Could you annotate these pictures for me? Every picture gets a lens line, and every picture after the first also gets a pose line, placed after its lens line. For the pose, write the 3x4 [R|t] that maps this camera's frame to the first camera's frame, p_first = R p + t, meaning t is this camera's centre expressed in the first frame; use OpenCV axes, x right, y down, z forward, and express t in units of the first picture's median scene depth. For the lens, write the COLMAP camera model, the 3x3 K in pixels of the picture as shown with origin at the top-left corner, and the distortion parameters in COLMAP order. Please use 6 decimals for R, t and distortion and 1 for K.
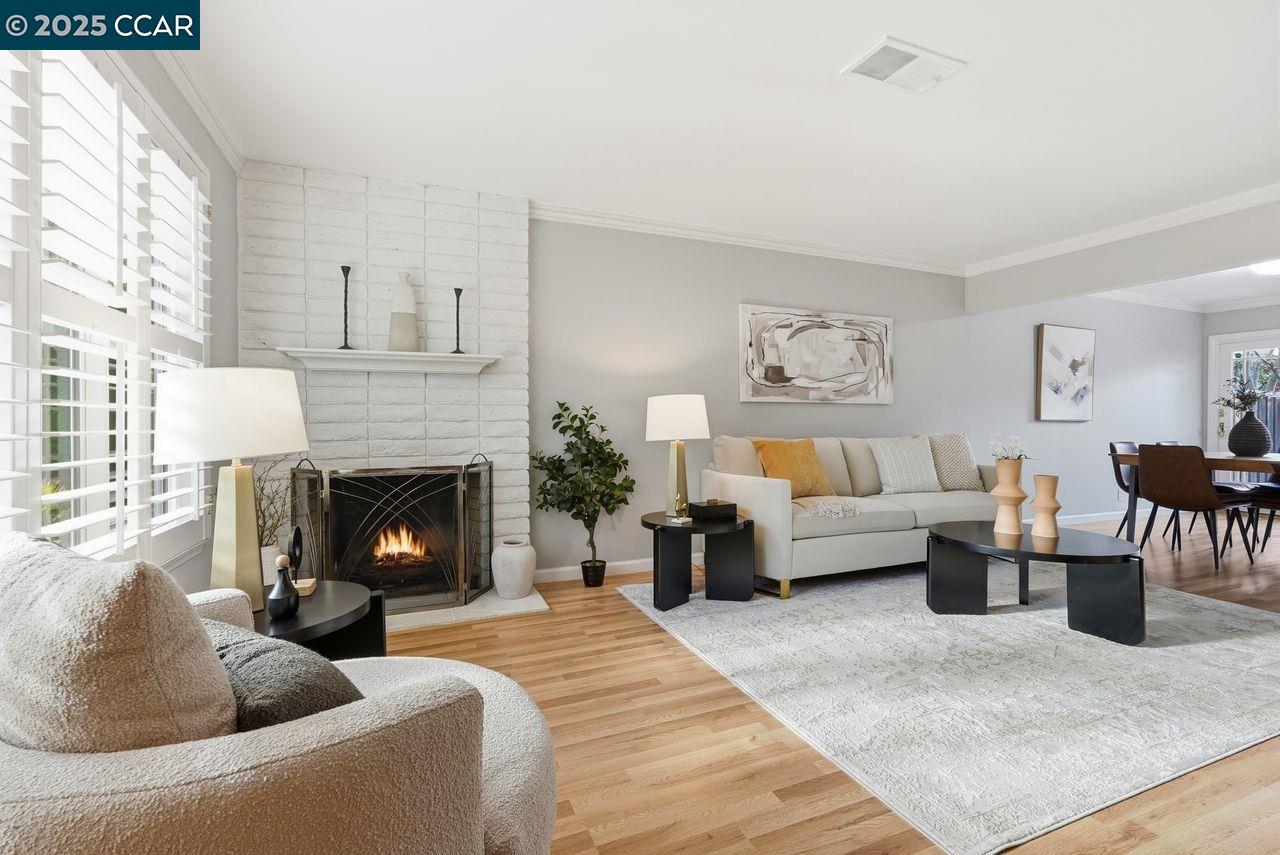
lens RADIAL K [[593.8, 0, 640.0], [0, 593.8, 427.5], [0, 0, 1]] dist [-0.002129, -0.000047]
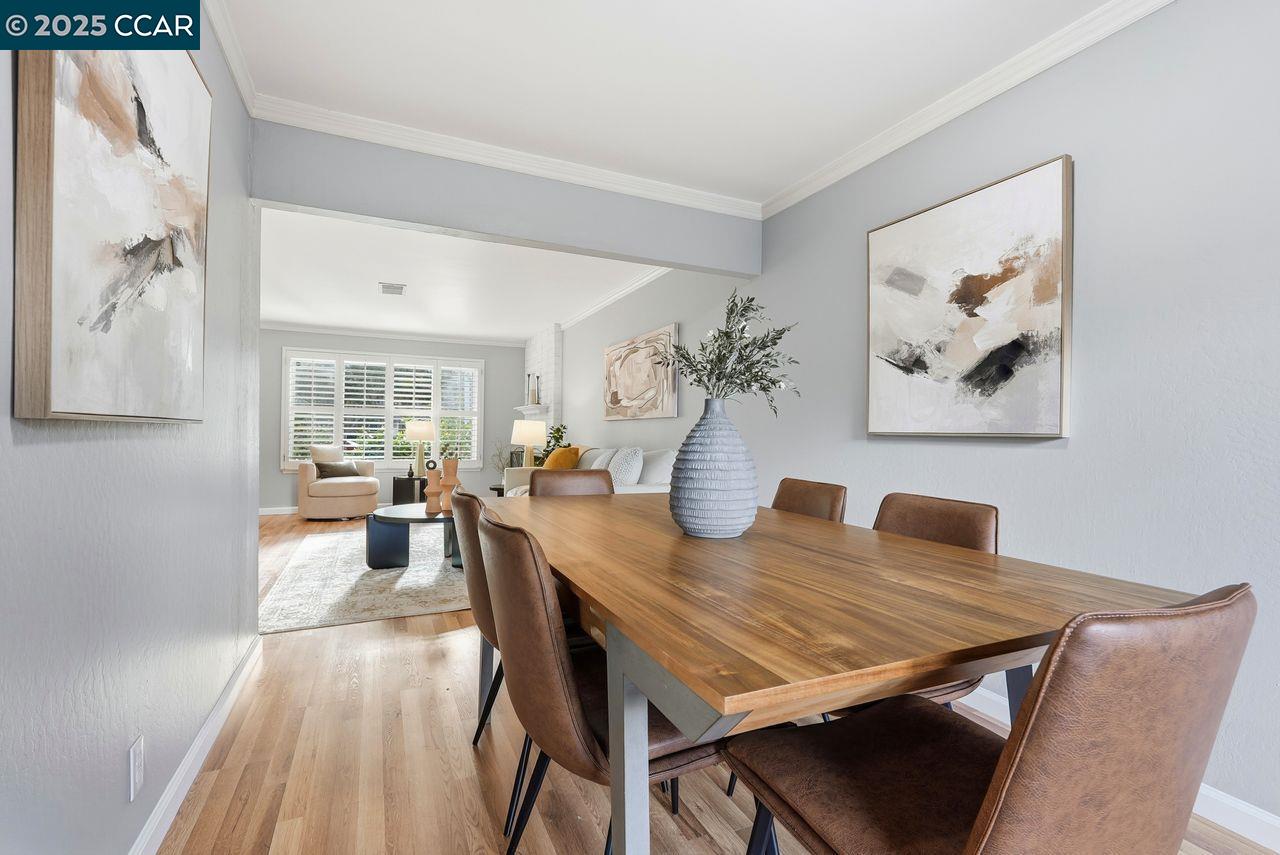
lens RADIAL K [[579.7, 0, 639.0], [0, 579.7, 436.0], [0, 0, 1]] dist [-0.010062, 0.000382]
pose [[0.015348, -0.003004, -0.999878, 1.141331], [-0.023620, 0.999715, -0.003366, -0.004912], [0.999603, 0.023669, 0.015272, 0.809856]]
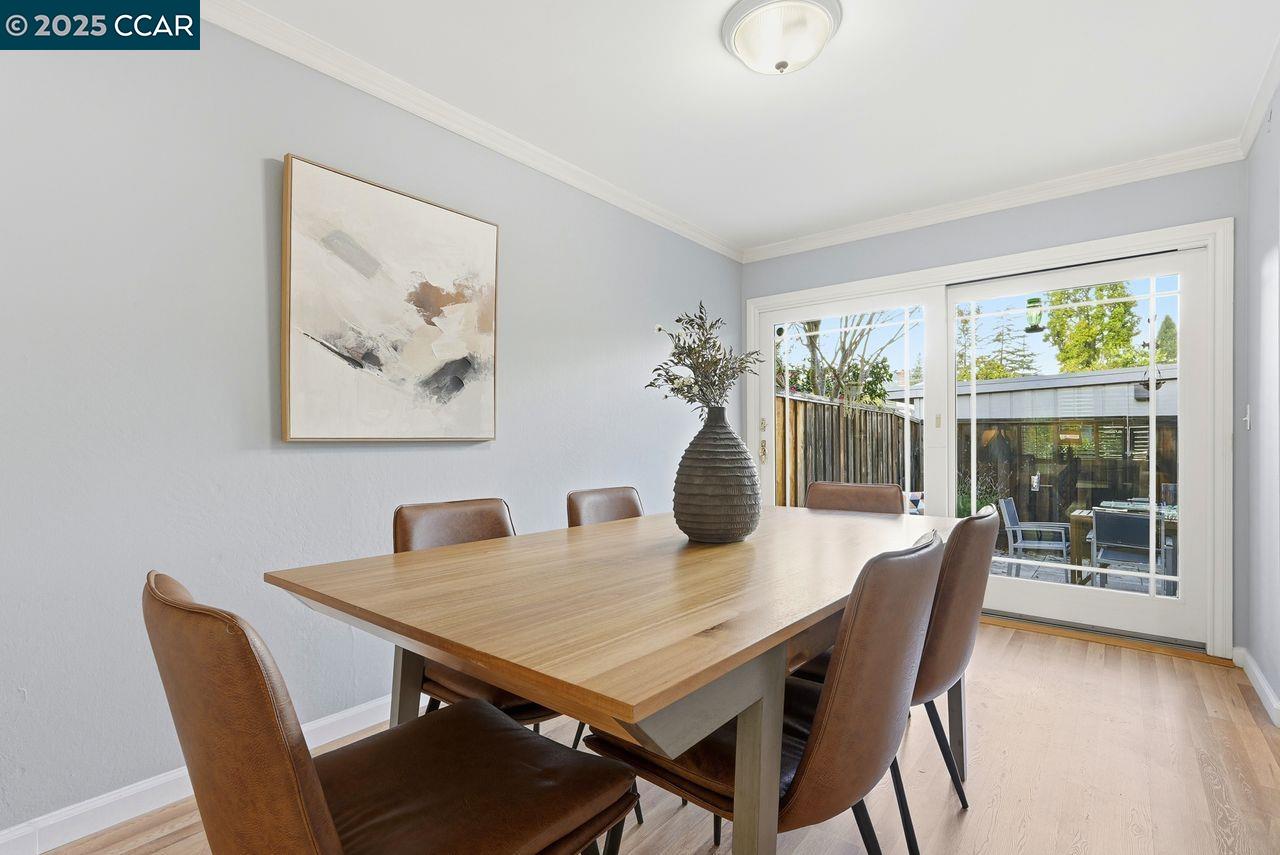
lens RADIAL K [[579.7, 0, 639.0], [0, 579.7, 436.0], [0, 0, 1]] dist [-0.010062, 0.000382]
pose [[0.892702, -0.010532, 0.450524, 0.707605], [0.015174, 0.999862, -0.006692, -0.009784], [-0.450392, 0.012810, 0.892739, 0.618067]]
